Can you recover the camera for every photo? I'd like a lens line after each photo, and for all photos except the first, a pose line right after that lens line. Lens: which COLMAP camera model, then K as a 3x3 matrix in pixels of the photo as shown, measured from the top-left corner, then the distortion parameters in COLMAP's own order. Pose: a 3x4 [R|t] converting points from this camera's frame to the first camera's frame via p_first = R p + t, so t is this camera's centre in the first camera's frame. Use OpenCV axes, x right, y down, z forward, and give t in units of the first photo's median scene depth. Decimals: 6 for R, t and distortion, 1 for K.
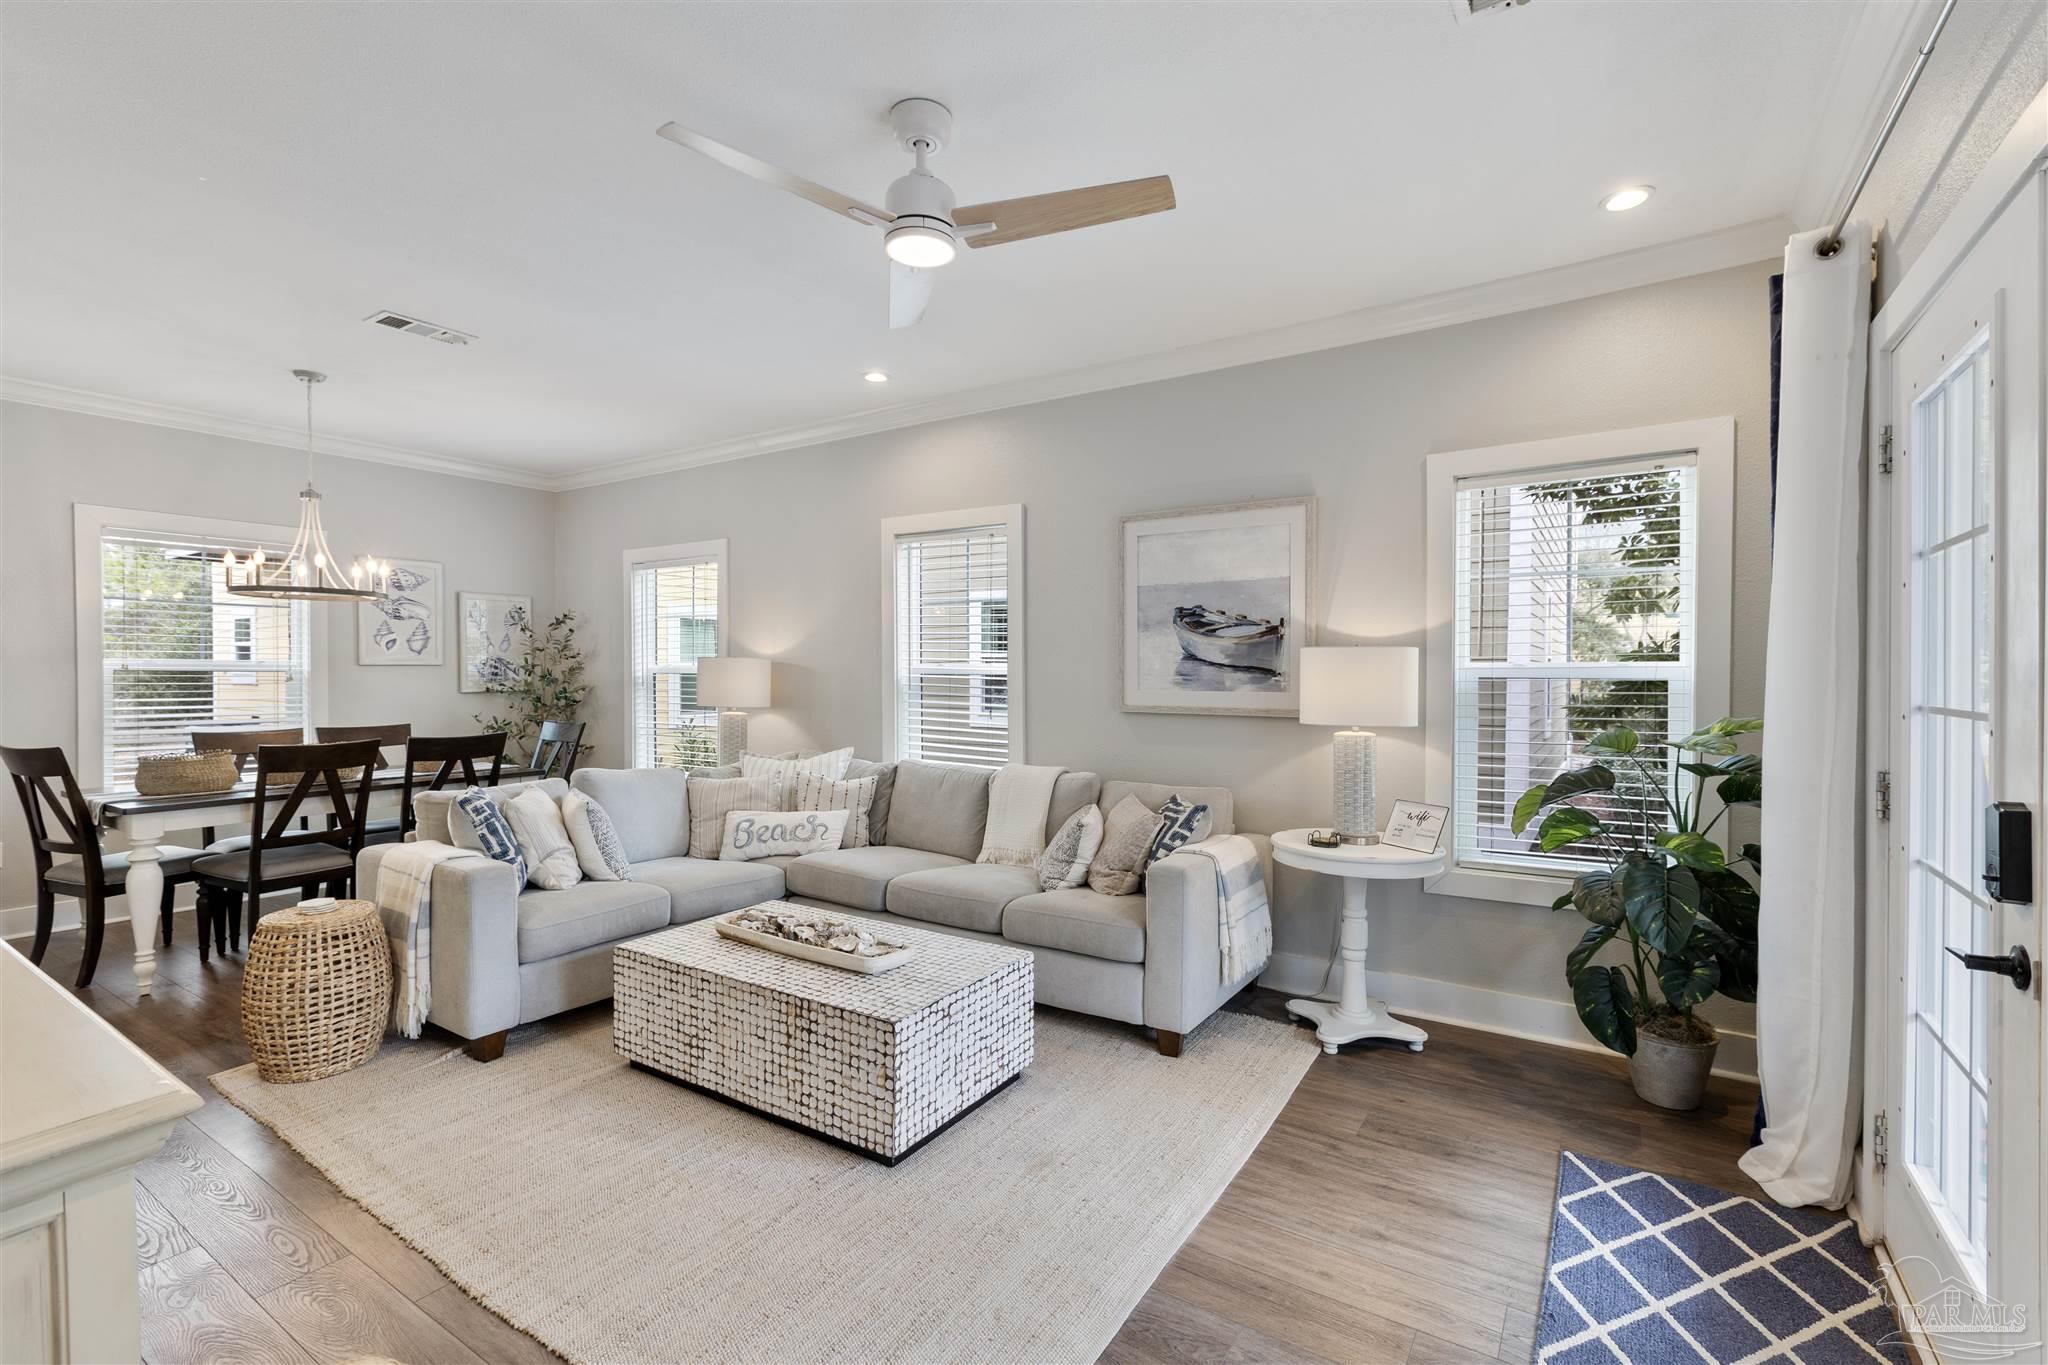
lens RADIAL K [[897.9, 0, 1024.0], [0, 897.9, 682.5], [0, 0, 1]] dist [0.001876, 0.000493]
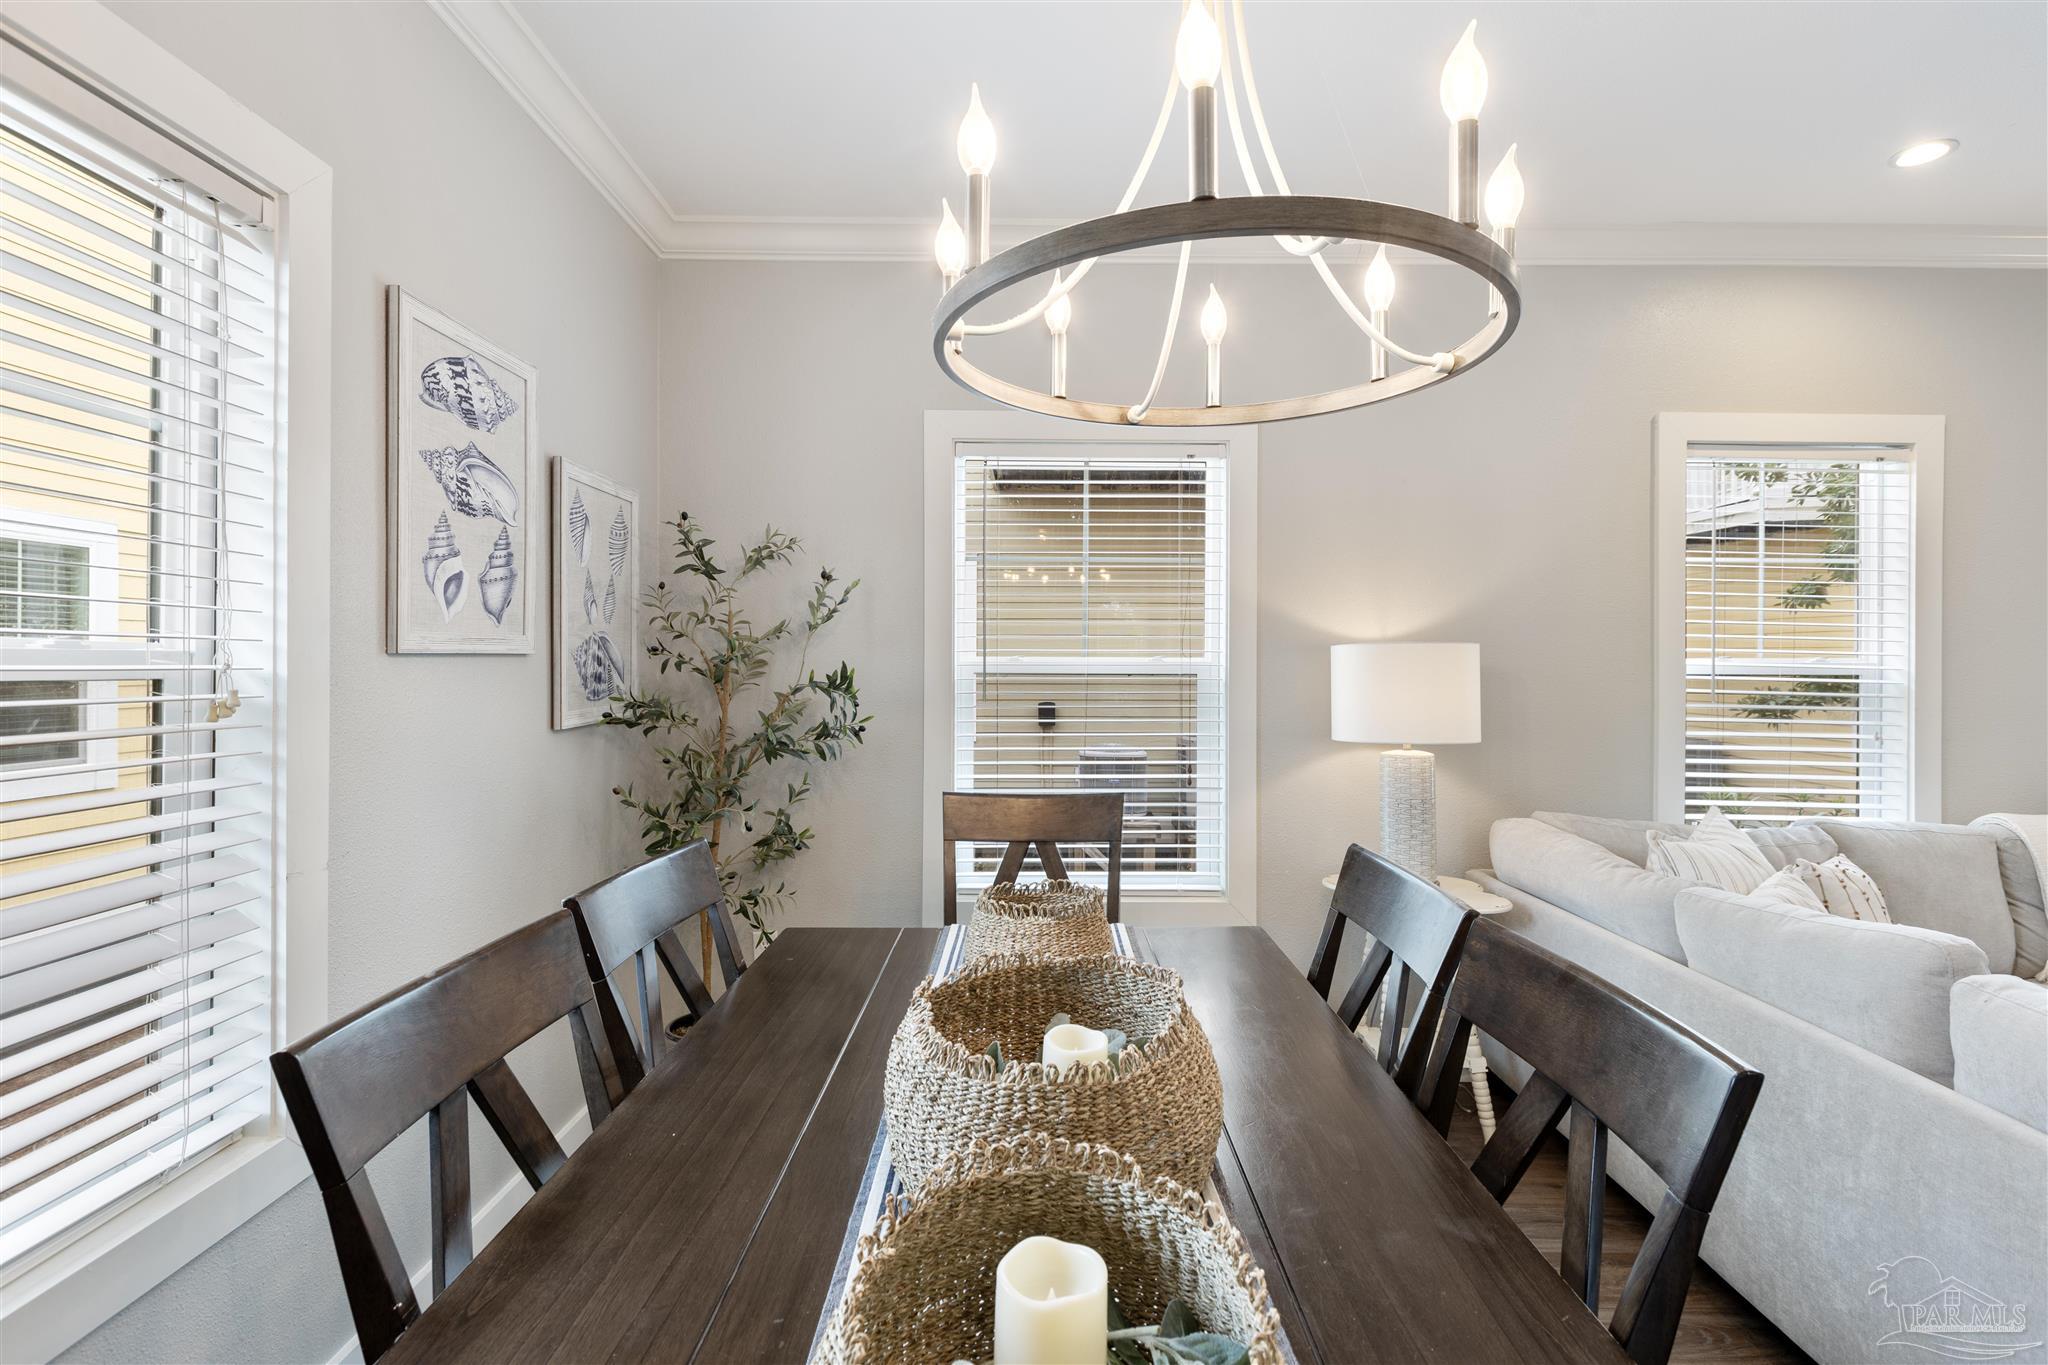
lens RADIAL K [[921.7, 0, 1032.4], [0, 921.7, 659.1], [0, 0, 1]] dist [0.001034, 0.000144]
pose [[0.834399, 0.001992, 0.551157, -0.711406], [0.006556, 0.999887, -0.013538, -0.011862], [-0.551121, 0.014909, 0.834292, 0.612141]]
